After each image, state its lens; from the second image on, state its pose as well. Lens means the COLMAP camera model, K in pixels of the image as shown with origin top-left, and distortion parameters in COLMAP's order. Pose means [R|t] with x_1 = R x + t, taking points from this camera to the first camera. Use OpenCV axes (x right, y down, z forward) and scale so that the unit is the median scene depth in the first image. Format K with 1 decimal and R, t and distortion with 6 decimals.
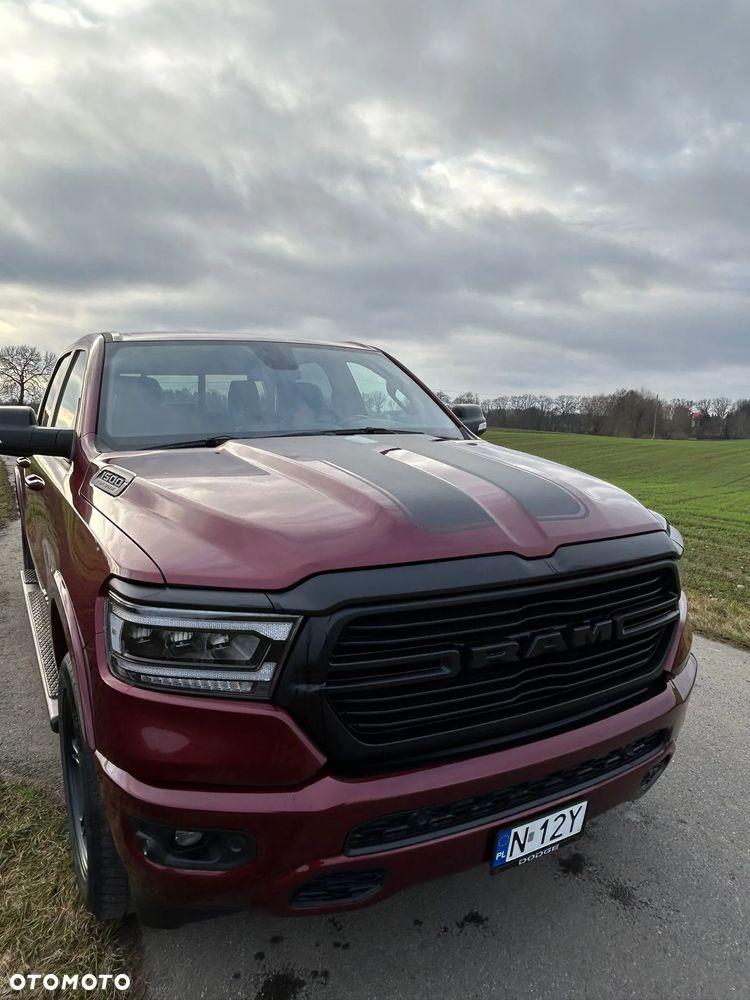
lens RADIAL K [[697.0, 0, 390.5], [0, 697.0, 497.2], [0, 0, 1]] dist [-0.002348, -0.004783]
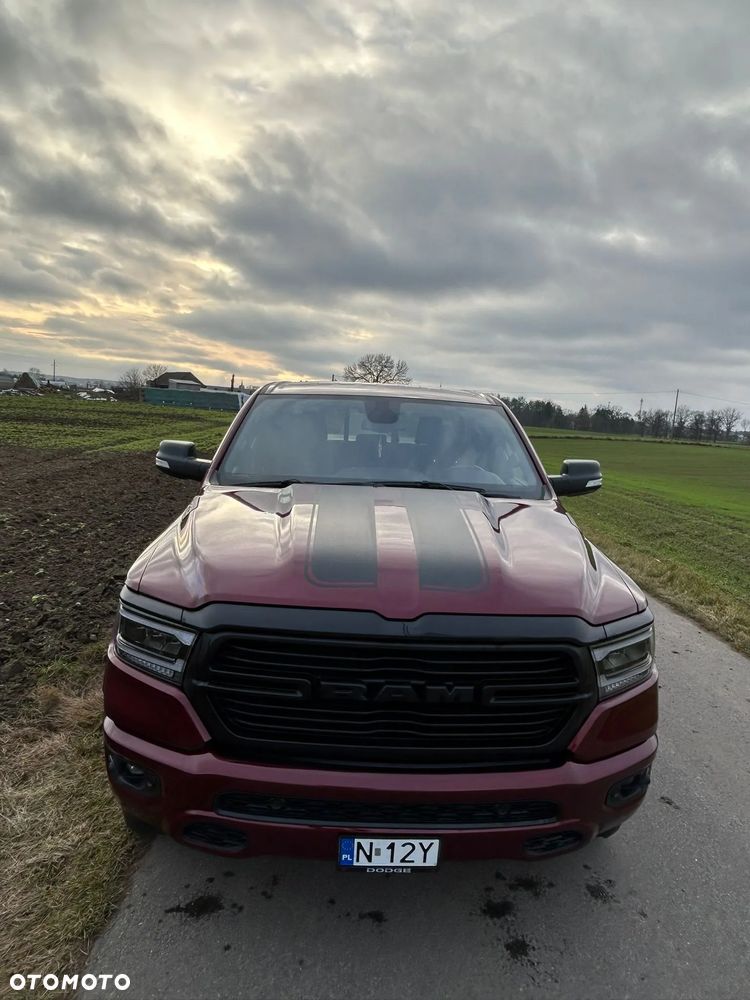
lens RADIAL K [[698.0, 0, 380.0], [0, 698.0, 497.7], [0, 0, 1]] dist [0.012656, -0.017302]
pose [[0.894370, 0.106070, -0.434570, 0.675467], [-0.109328, 0.993850, 0.017575, -0.137252], [0.433762, 0.031792, 0.900466, -0.093711]]
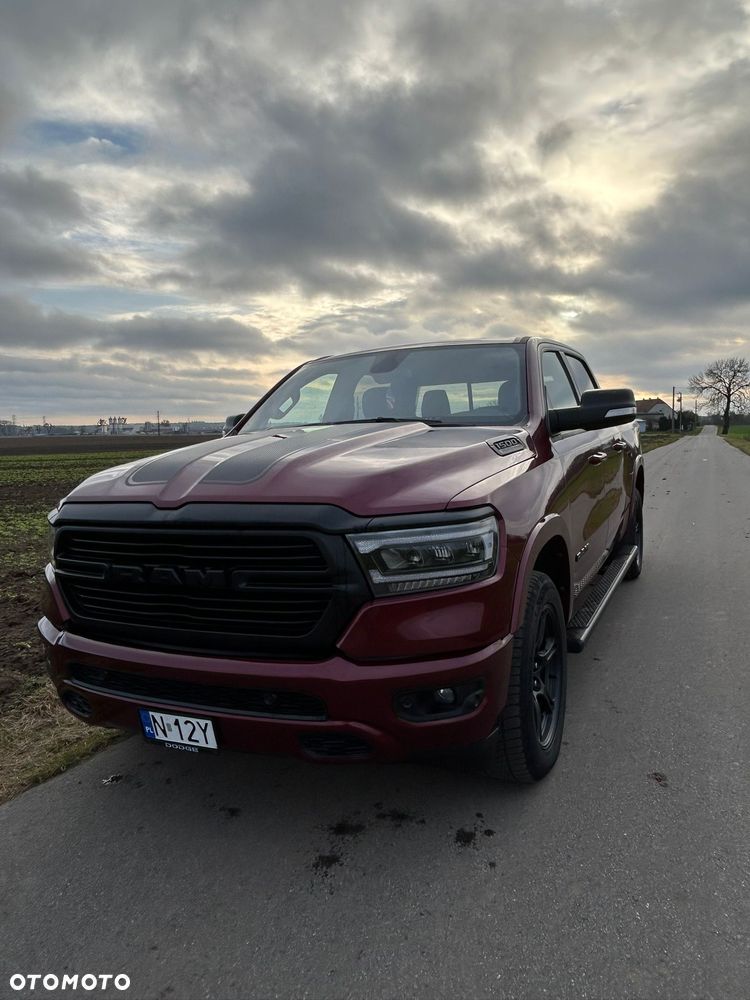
lens RADIAL K [[698.0, 0, 380.0], [0, 698.0, 497.7], [0, 0, 1]] dist [0.012656, -0.017302]
pose [[0.590955, 0.049458, -0.805187, 1.485214], [-0.058799, 0.998105, 0.018153, 0.018895], [0.804559, 0.036616, 0.592743, 0.545478]]
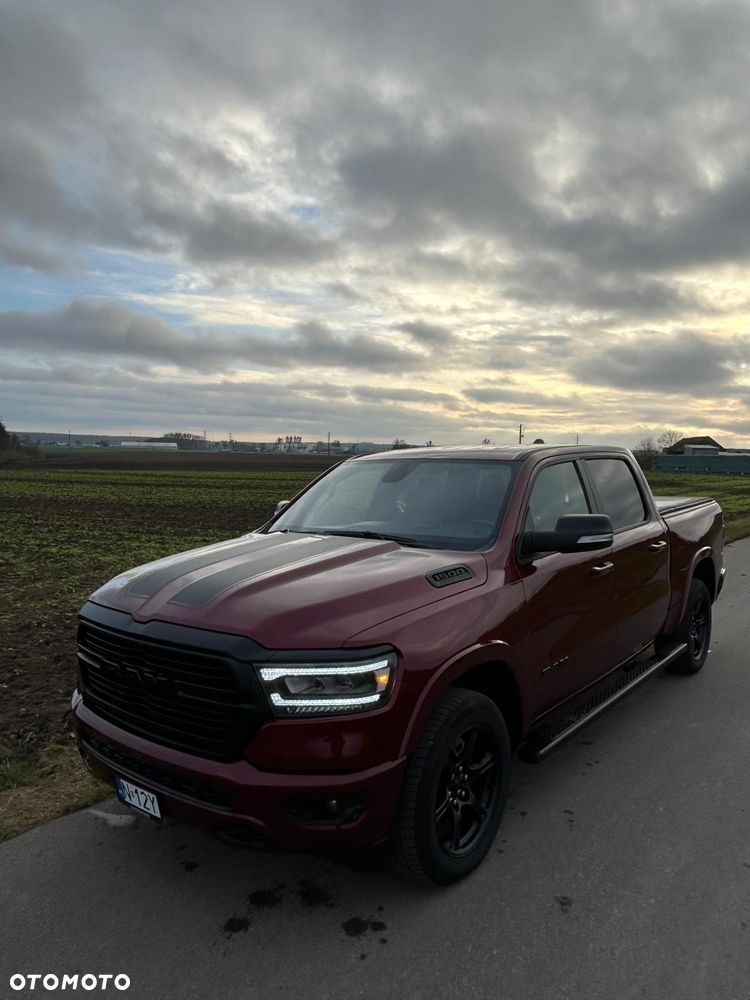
lens RADIAL K [[698.0, 0, 380.0], [0, 698.0, 497.7], [0, 0, 1]] dist [0.012656, -0.017302]
pose [[0.388125, 0.048461, -0.920332, 1.941576], [-0.114395, 0.993427, 0.004066, -0.278527], [0.914479, 0.103703, 0.391118, 0.838108]]
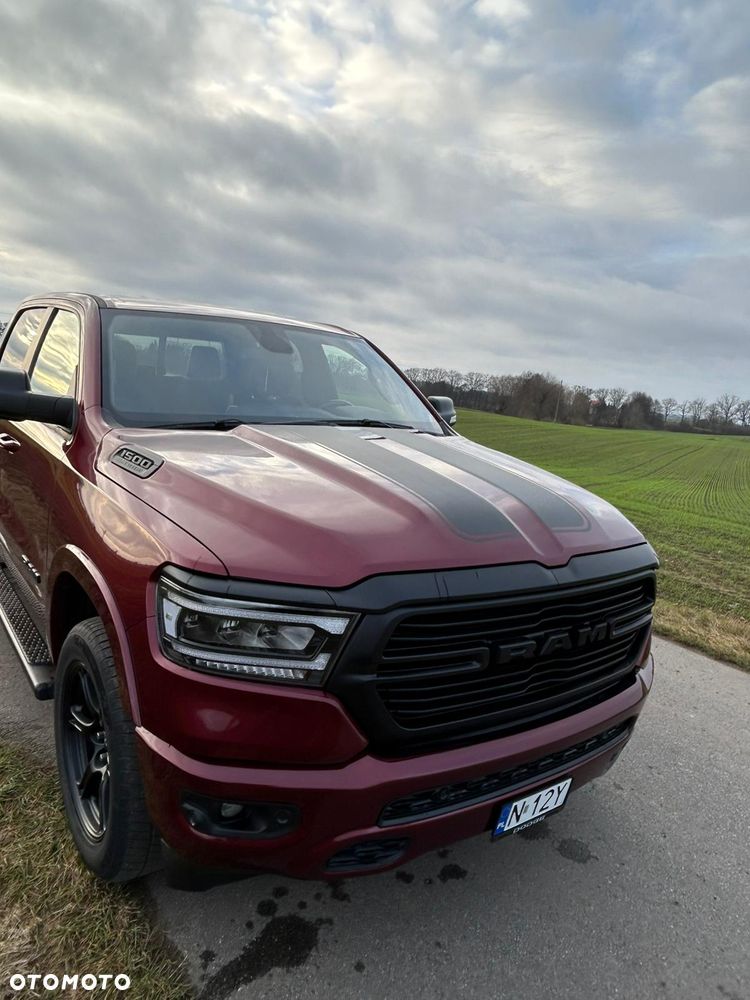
lens RADIAL K [[688.3, 0, 386.3], [0, 688.3, 503.4], [0, 0, 1]] dist [0.004041, -0.001960]
pose [[0.989007, 0.066510, 0.132066, -0.209625], [-0.074253, 0.995744, 0.054596, -0.054056], [-0.127873, -0.063802, 0.989736, -0.051502]]
